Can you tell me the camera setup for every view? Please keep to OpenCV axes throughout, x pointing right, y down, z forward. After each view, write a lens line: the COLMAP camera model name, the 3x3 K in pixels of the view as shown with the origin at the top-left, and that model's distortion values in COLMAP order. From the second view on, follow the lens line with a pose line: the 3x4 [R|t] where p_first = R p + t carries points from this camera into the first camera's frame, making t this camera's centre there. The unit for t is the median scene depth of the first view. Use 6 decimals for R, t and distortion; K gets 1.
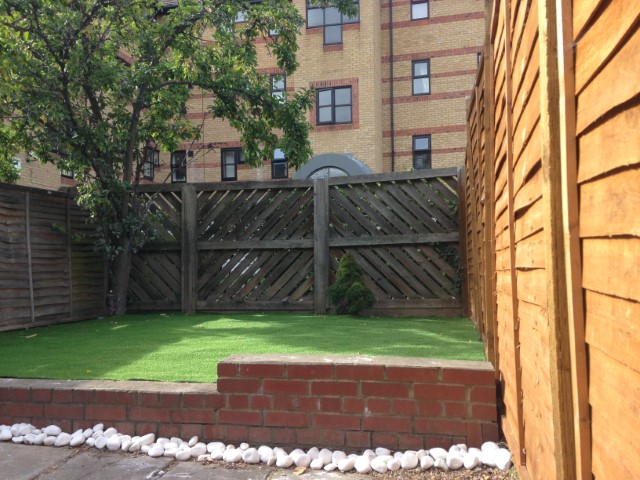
lens RADIAL K [[607.4, 0, 320.4], [0, 607.4, 246.1], [0, 0, 1]] dist [0.098388, 0.000000]
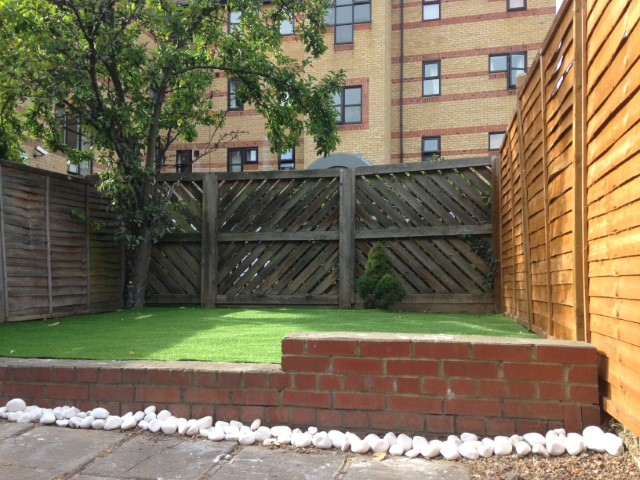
lens RADIAL K [[607.4, 0, 323.6], [0, 607.4, 241.5], [0, 0, 1]] dist [0.098388, 0.000000]
pose [[0.999866, 0.009917, 0.013035, -0.053834], [-0.009665, 0.999768, -0.019272, 0.026727], [-0.013223, 0.019143, 0.999729, 0.034180]]
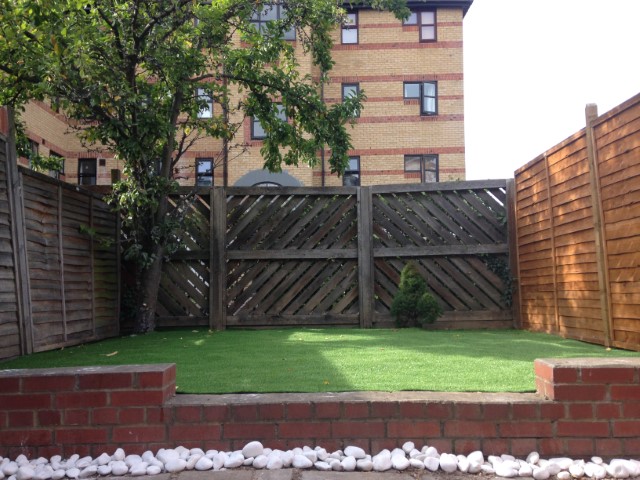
lens RADIAL K [[607.4, 0, 321.2], [0, 607.4, 239.7], [0, 0, 1]] dist [0.098388, 0.000000]
pose [[0.971502, 0.018927, 0.236273, -0.319924], [-0.007230, 0.998709, -0.050278, 0.024607], [-0.236919, 0.047137, 0.970385, 0.091606]]
